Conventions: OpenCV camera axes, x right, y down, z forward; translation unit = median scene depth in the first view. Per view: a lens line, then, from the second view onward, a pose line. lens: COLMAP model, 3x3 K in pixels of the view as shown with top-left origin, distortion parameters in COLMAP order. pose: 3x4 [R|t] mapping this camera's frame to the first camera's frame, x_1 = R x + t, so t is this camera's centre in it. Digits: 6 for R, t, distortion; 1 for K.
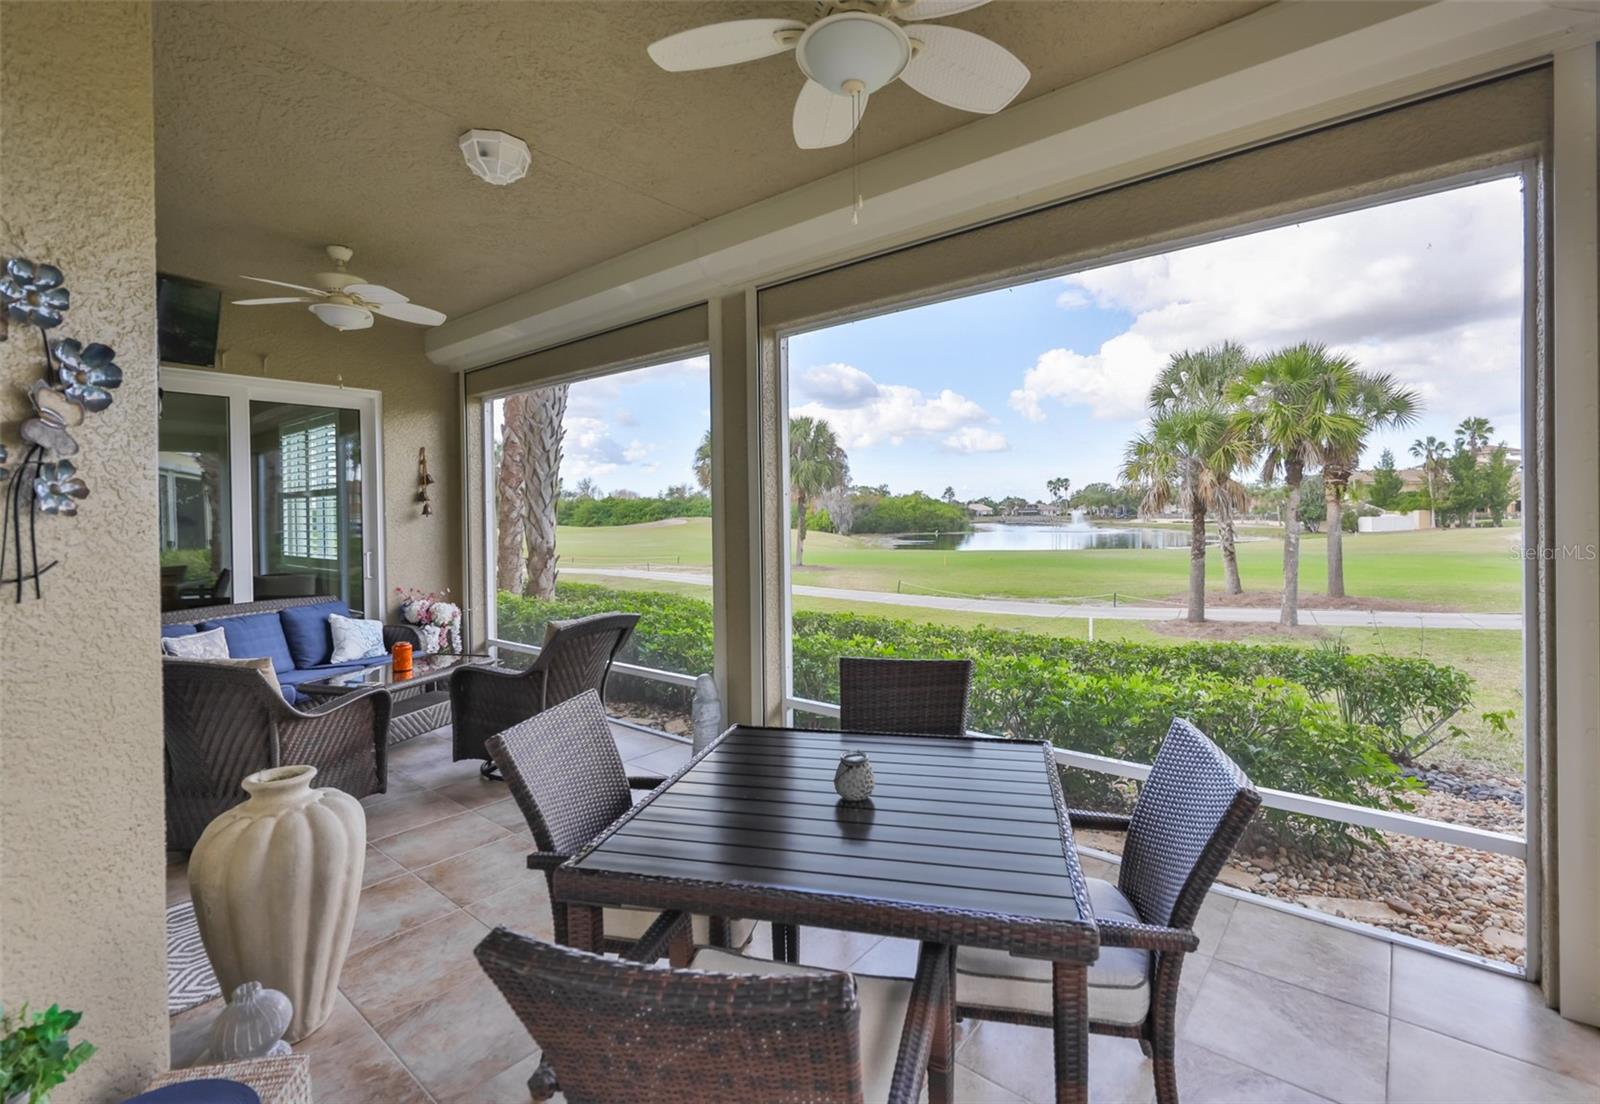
lens RADIAL K [[667.6, 0, 802.9], [0, 667.6, 518.4], [0, 0, 1]] dist [0.000178, 0.000018]
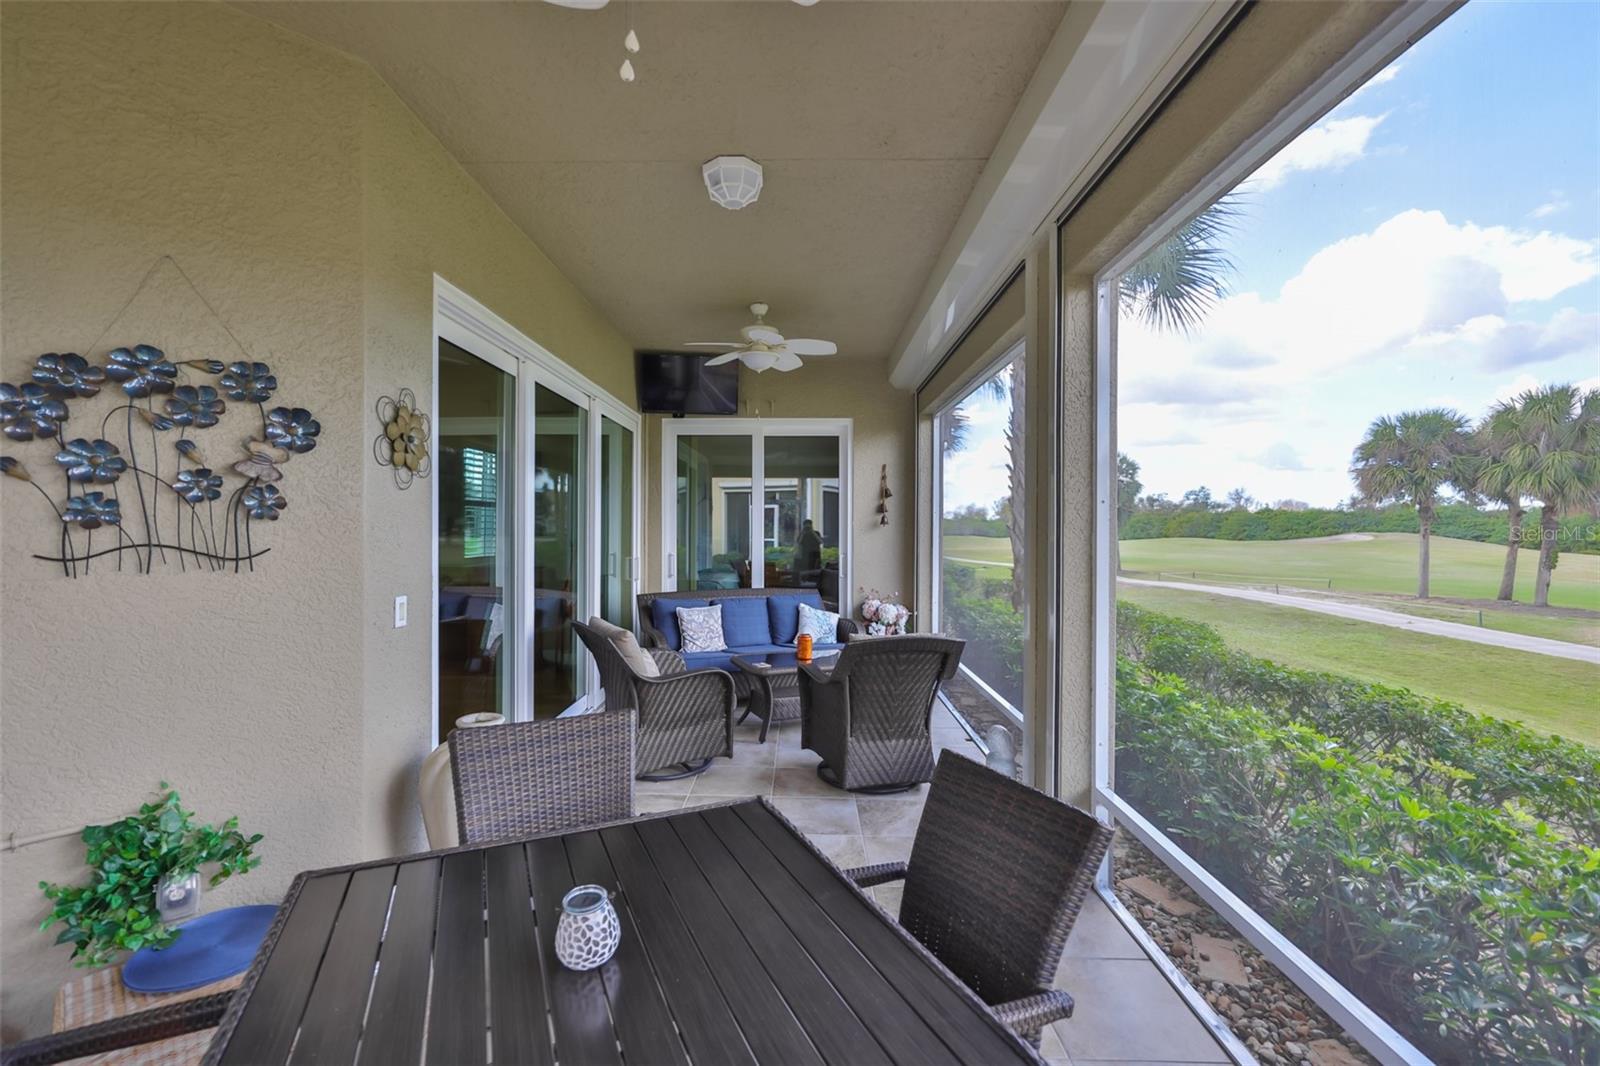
lens RADIAL K [[648.4, 0, 828.2], [0, 648.4, 531.6], [0, 0, 1]] dist [-0.002269, -0.000316]
pose [[0.655436, 0.019335, -0.755003, 0.205546], [-0.017359, 0.999794, 0.010534, -0.003509], [0.755051, 0.006202, 0.655636, 0.222703]]
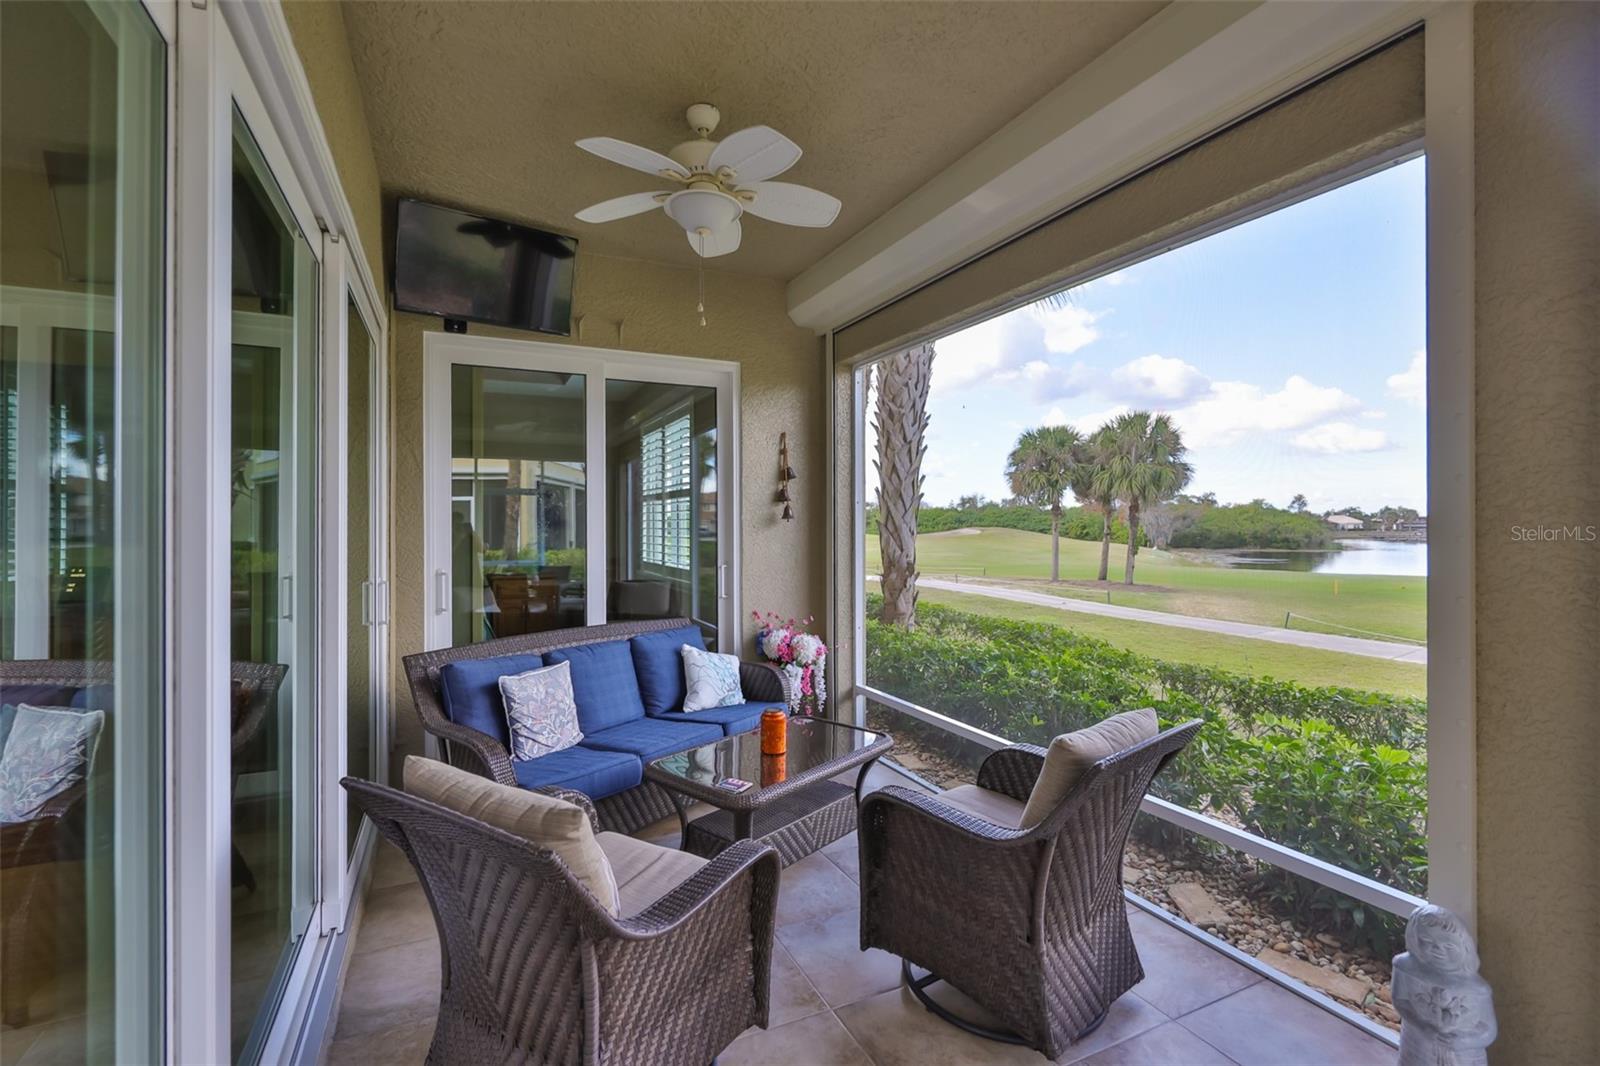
lens RADIAL K [[678.7, 0, 797.7], [0, 678.7, 526.7], [0, 0, 1]] dist [-0.001366, 0.000146]
pose [[0.901854, 0.012948, -0.431847, -0.220770], [-0.013543, 0.999907, 0.001698, 0.002036], [0.431829, 0.004317, 0.901945, 0.305977]]
